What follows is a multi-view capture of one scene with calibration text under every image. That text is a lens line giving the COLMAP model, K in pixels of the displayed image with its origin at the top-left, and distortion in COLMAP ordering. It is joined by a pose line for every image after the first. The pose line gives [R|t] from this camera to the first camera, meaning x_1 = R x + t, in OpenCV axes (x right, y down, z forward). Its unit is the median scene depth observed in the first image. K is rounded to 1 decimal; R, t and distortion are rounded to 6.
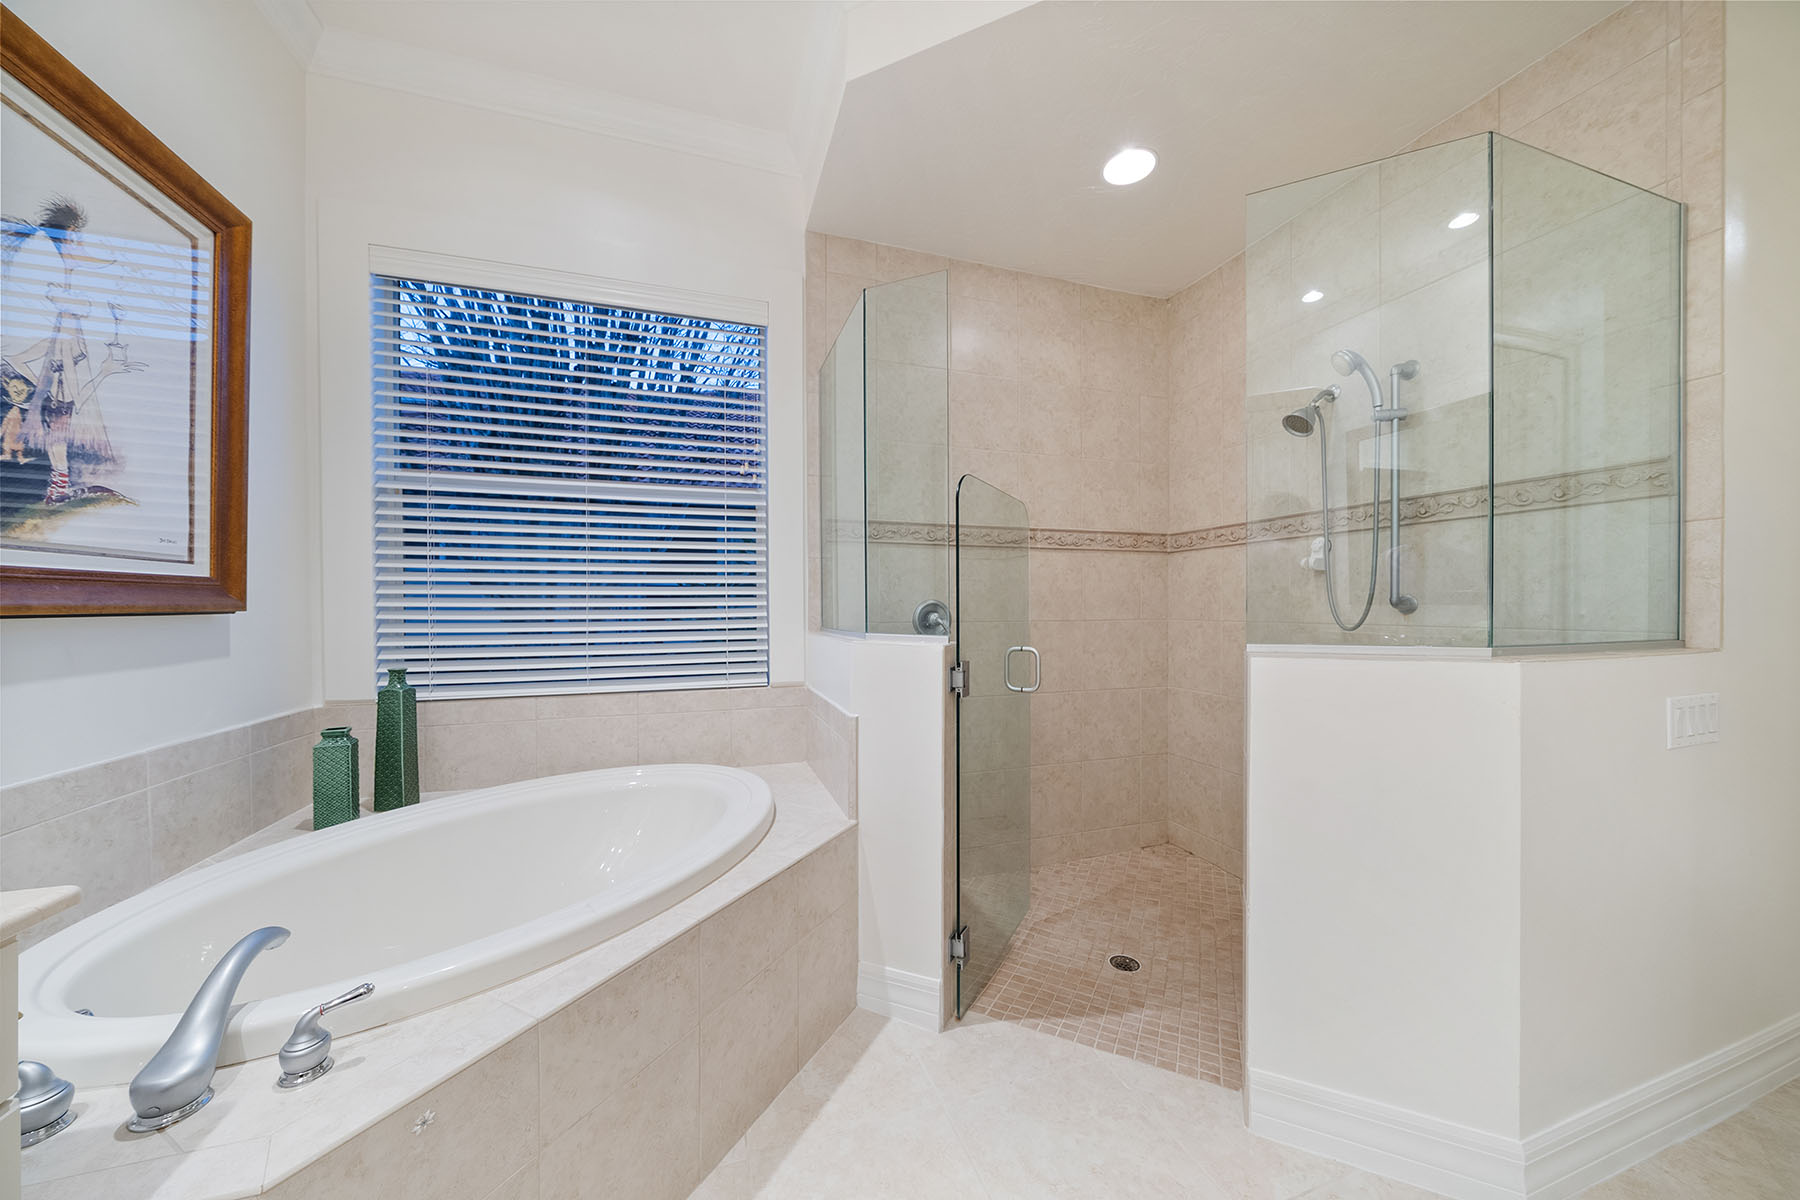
lens RADIAL K [[616.0, 0, 903.5], [0, 616.0, 610.0], [0, 0, 1]] dist [-0.004782, -0.000544]
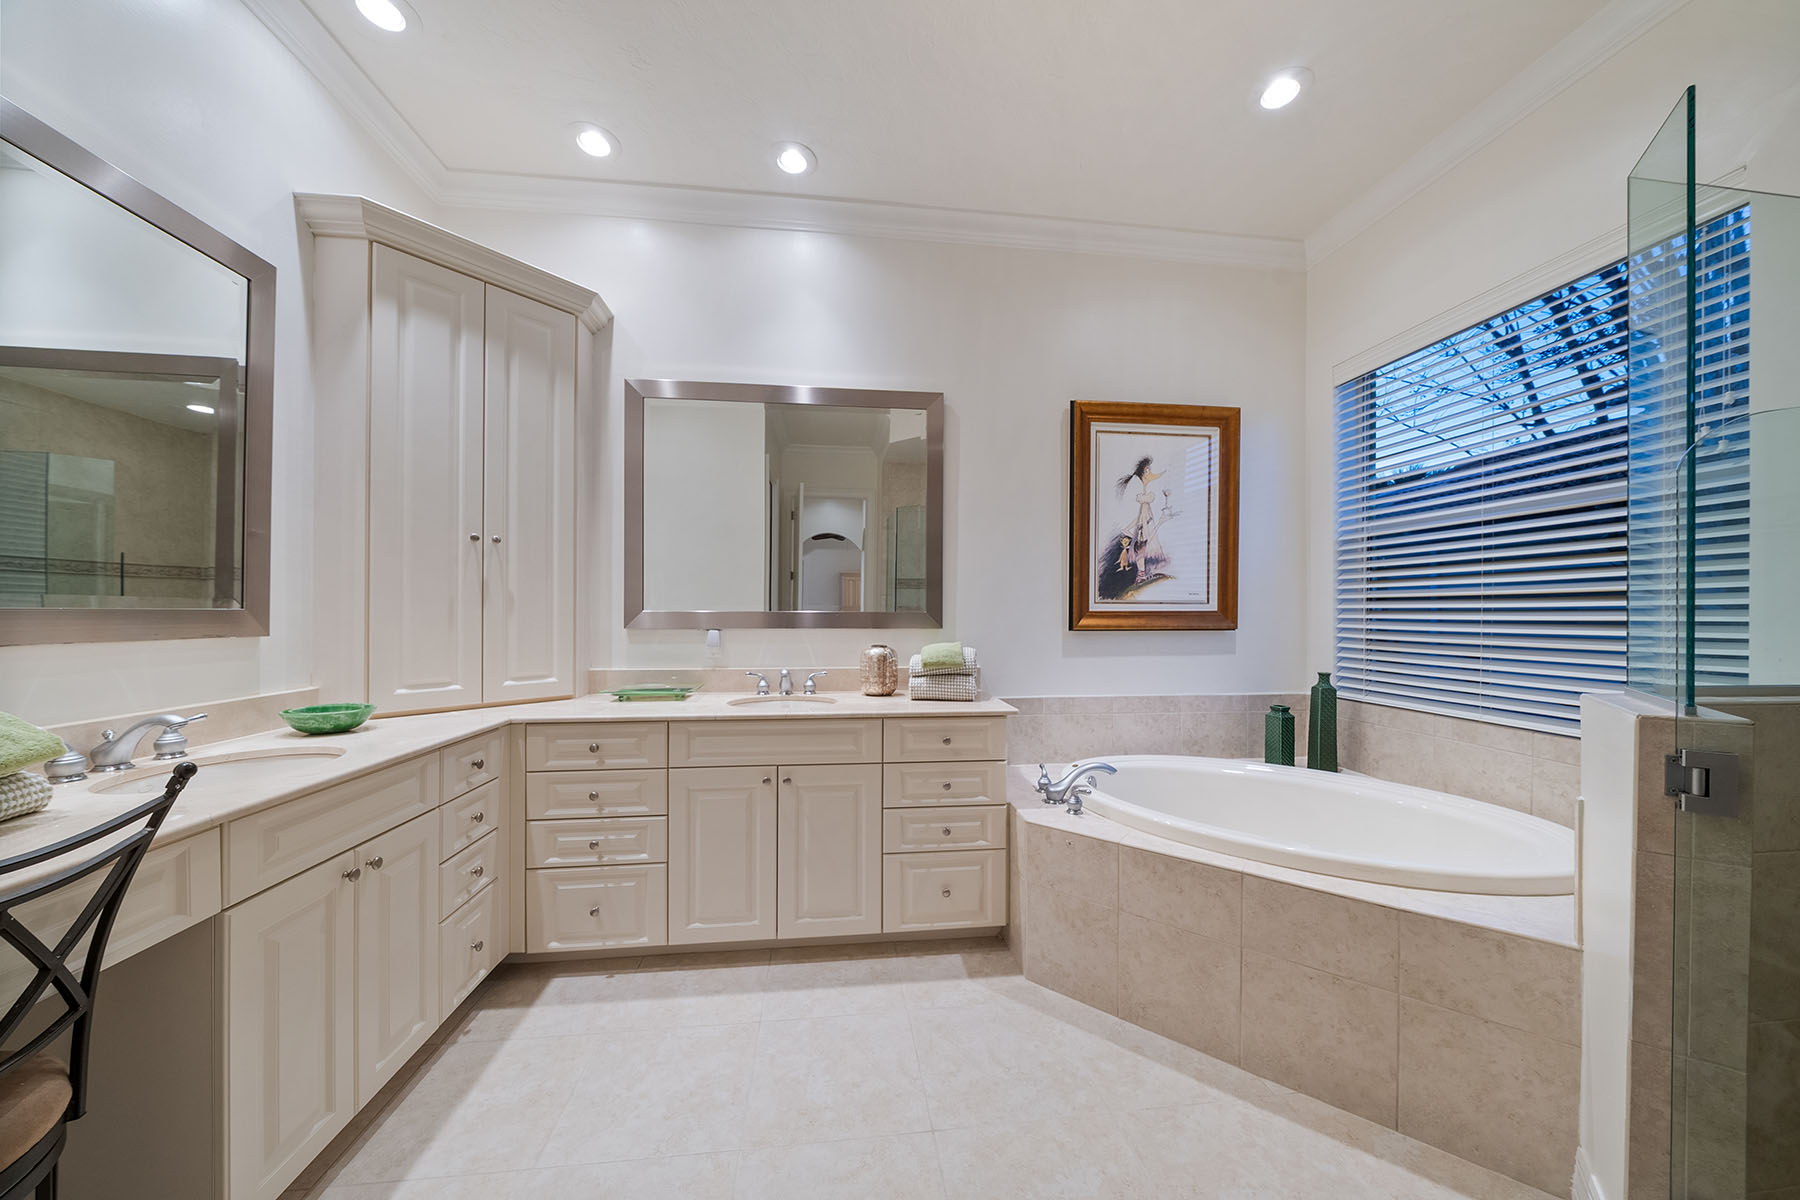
lens RADIAL K [[616.0, 0, 906.1], [0, 616.0, 608.6], [0, 0, 1]] dist [-0.004782, -0.000544]
pose [[-0.202606, -0.005235, -0.979246, 0.942726], [-0.008112, 0.999960, -0.003668, -0.046614], [0.979227, 0.007200, -0.202641, 0.458051]]
